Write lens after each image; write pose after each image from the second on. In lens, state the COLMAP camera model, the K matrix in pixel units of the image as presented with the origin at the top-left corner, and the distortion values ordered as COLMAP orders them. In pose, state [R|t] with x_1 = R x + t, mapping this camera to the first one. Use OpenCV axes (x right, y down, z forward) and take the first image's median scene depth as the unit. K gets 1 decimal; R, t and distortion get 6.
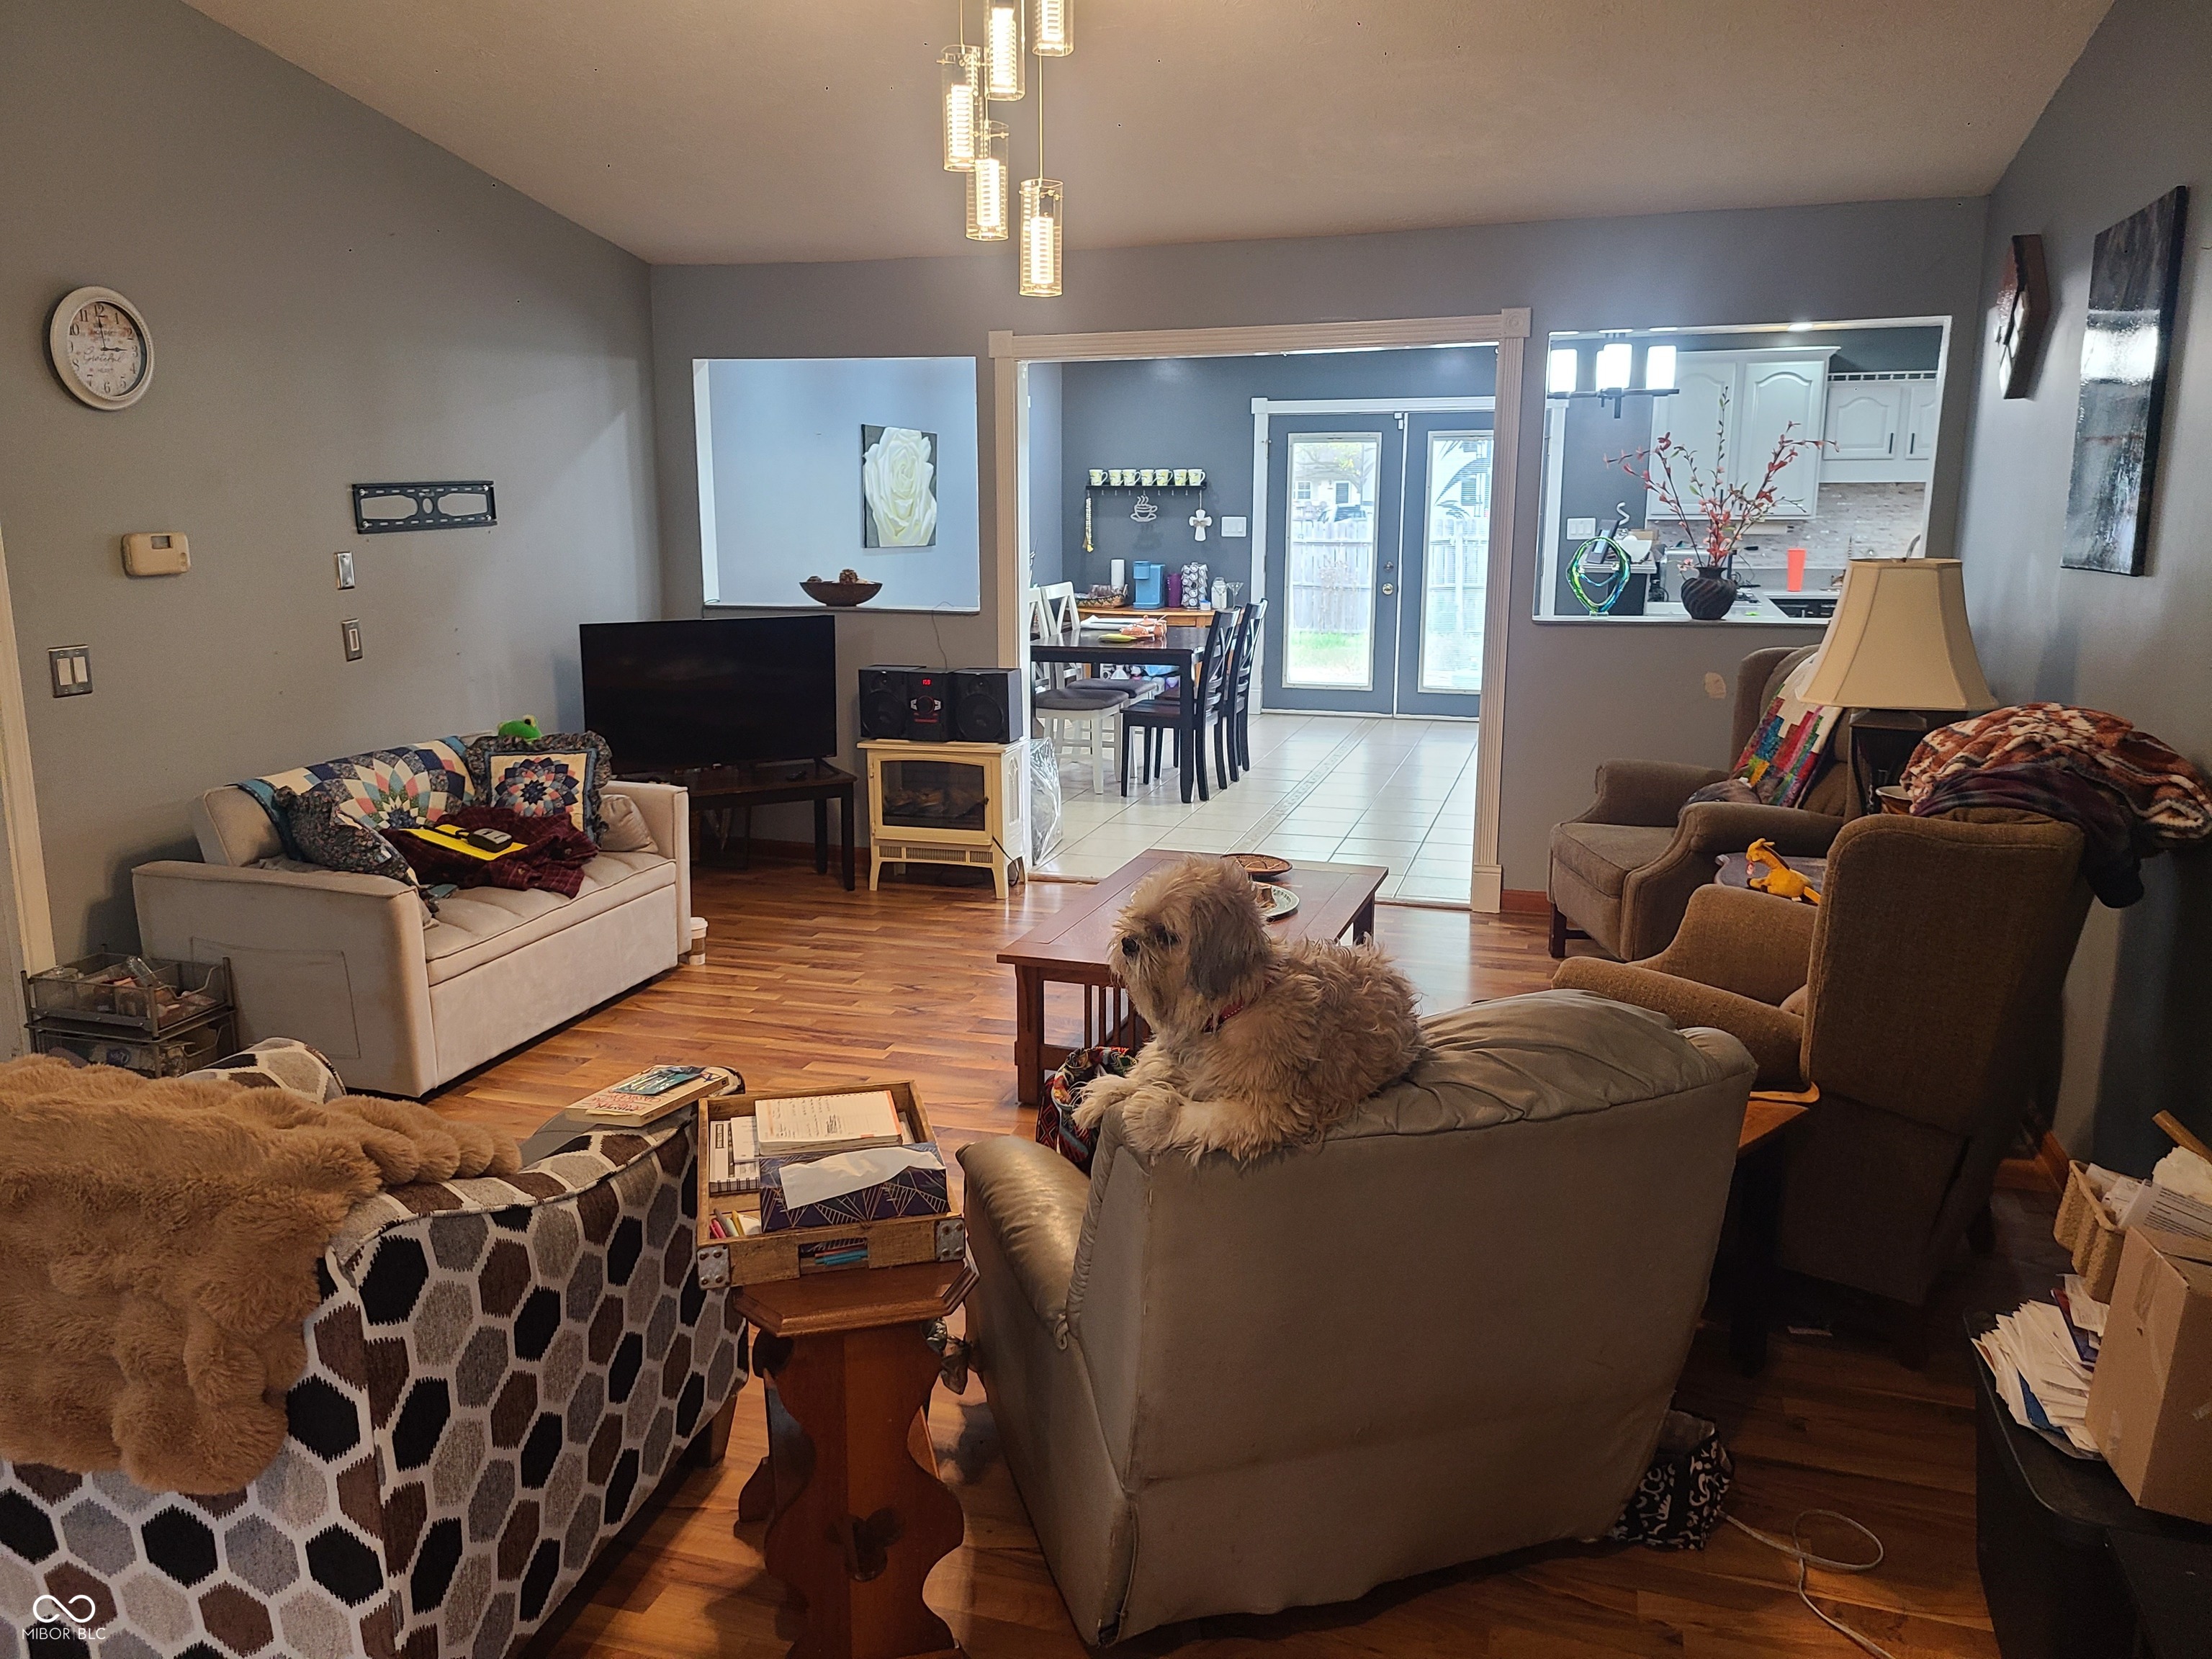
lens RADIAL K [[1650.5, 0, 1073.6], [0, 1650.5, 808.6], [0, 0, 1]] dist [0.051072, -0.039352]
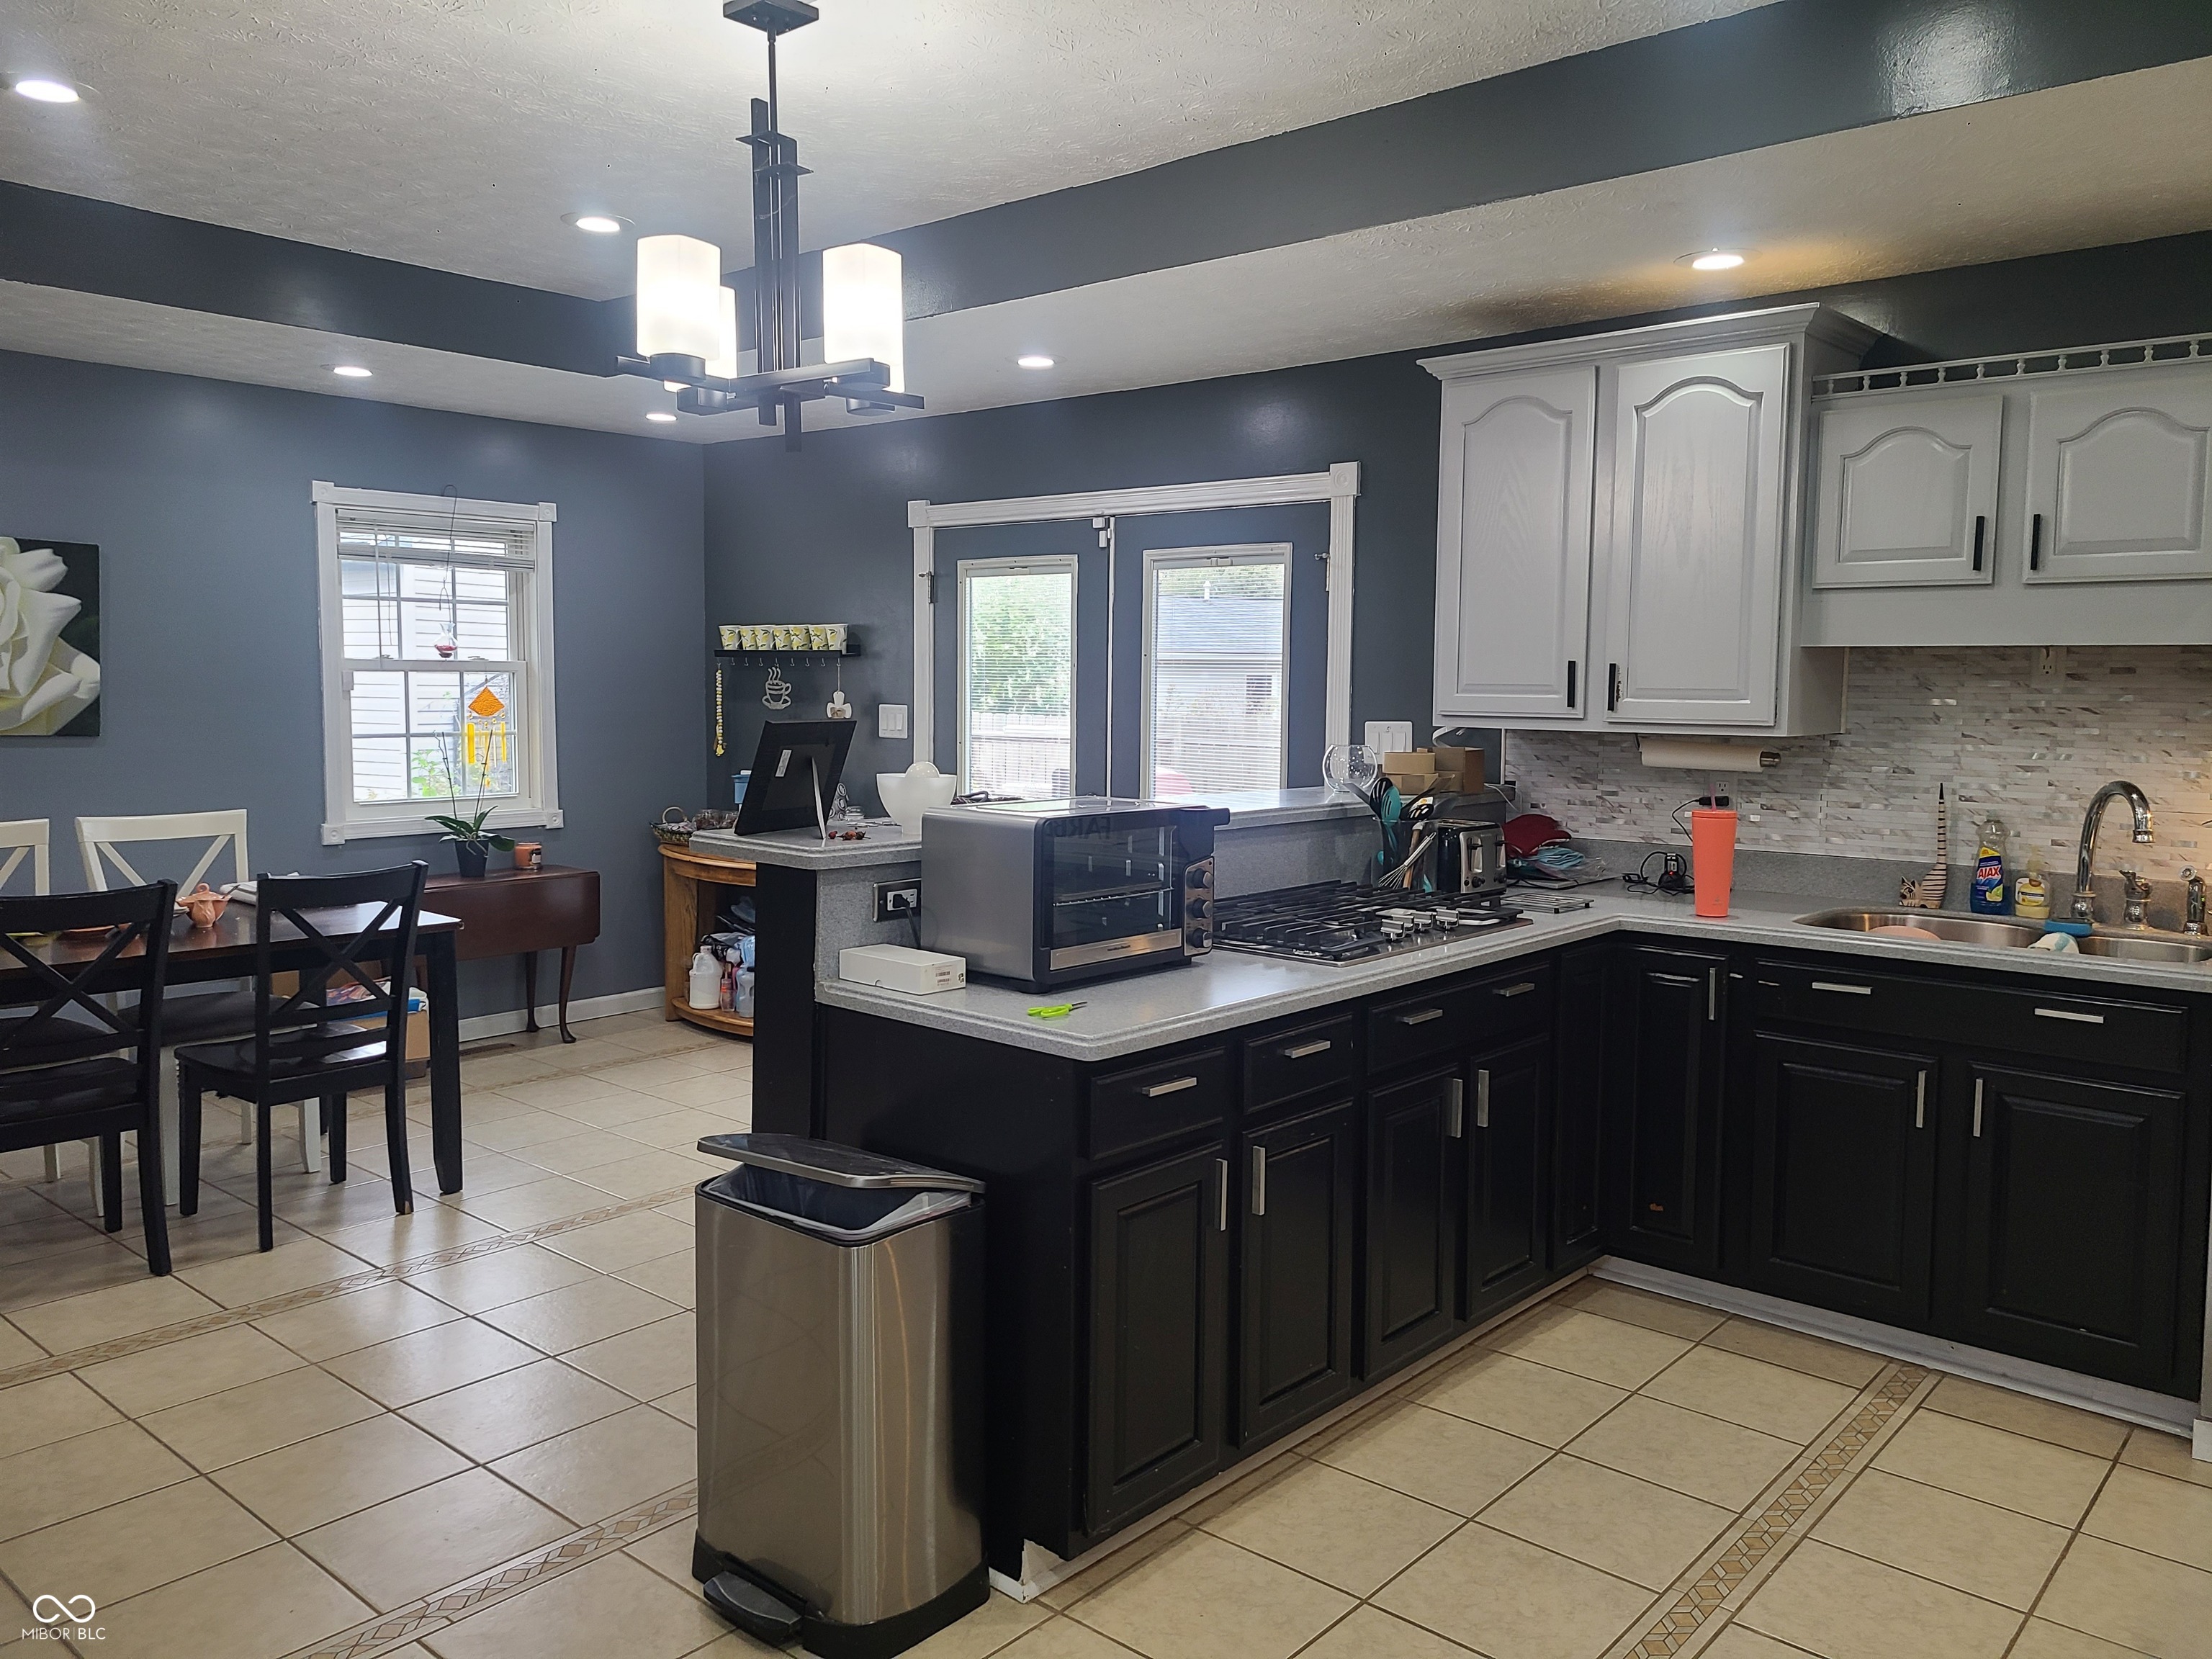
lens RADIAL K [[1650.5, 0, 1127.5], [0, 1650.5, 832.5], [0, 0, 1]] dist [0.051072, -0.039352]
pose [[0.919421, 0.049505, -0.390146, 0.463096], [-0.088587, 0.992620, -0.082814, -0.106161], [0.383167, 0.110703, 0.917021, 0.588562]]
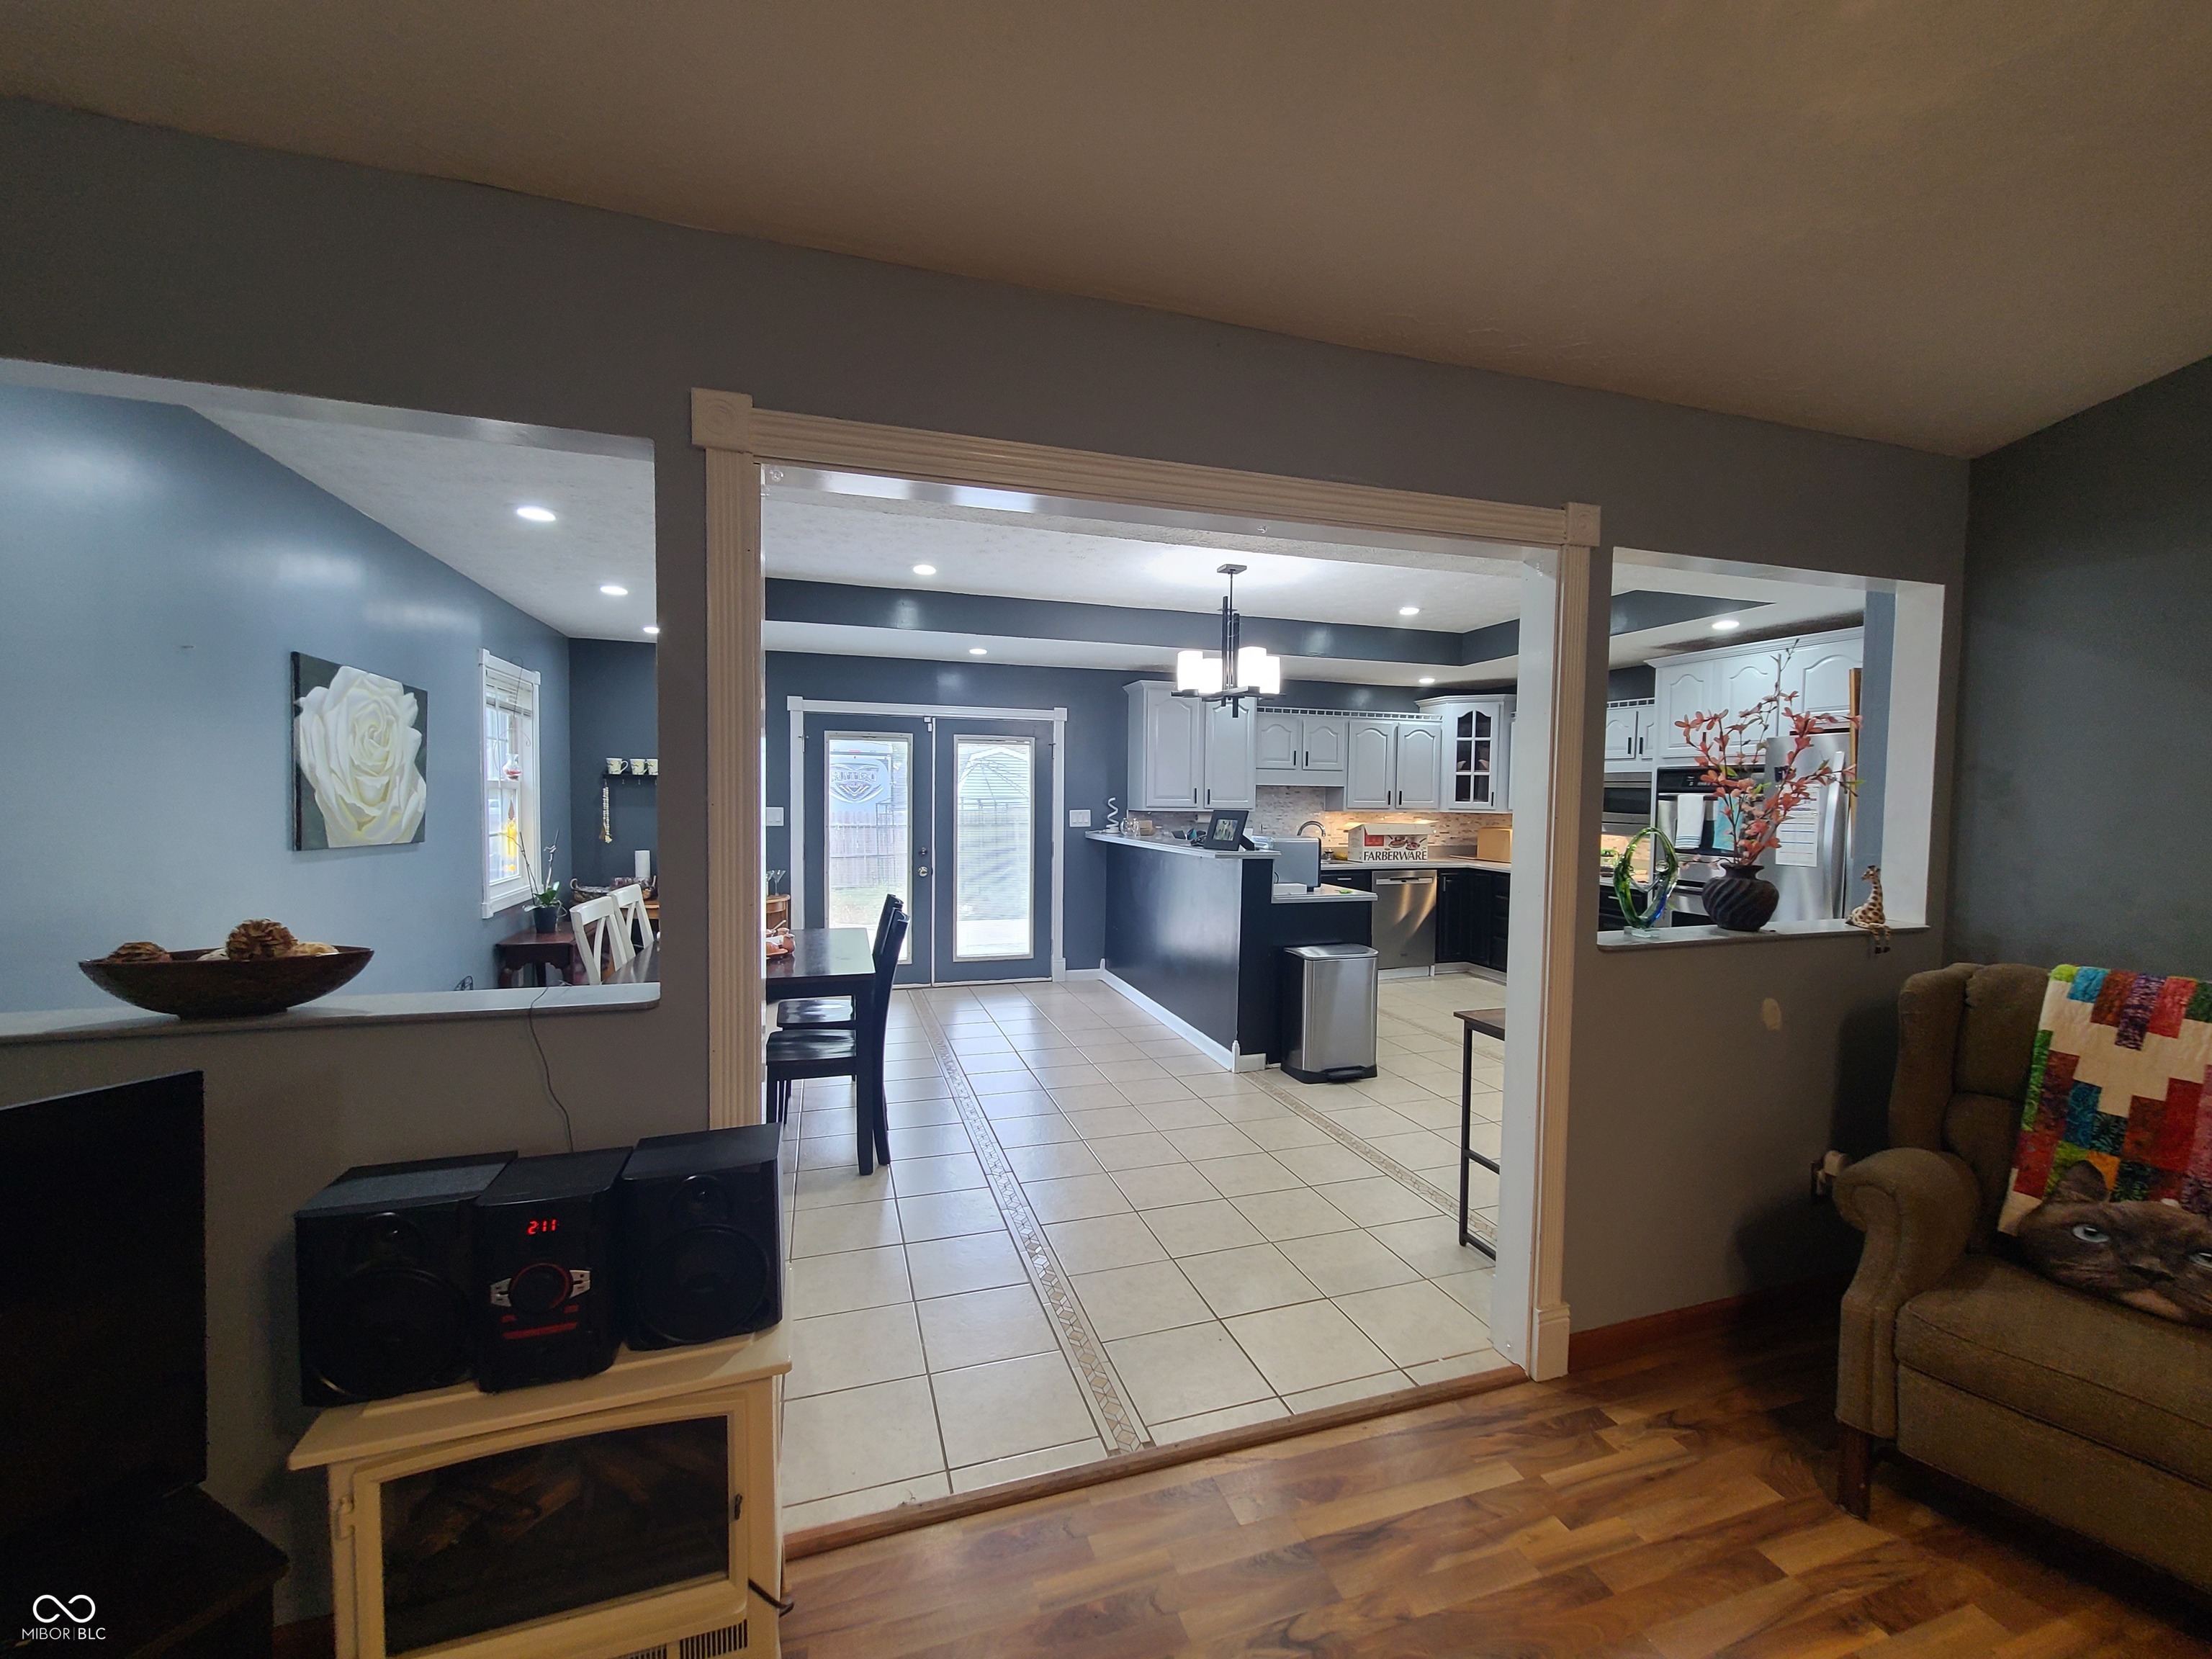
lens RADIAL K [[903.1, 0, 1118.1], [0, 903.1, 829.3], [0, 0, 1]] dist [-0.001111, -0.000218]
pose [[0.809632, -0.010180, 0.586850, -0.067384], [0.101033, 0.987342, -0.122260, -0.083635], [-0.578177, 0.158277, 0.800412, 0.495078]]
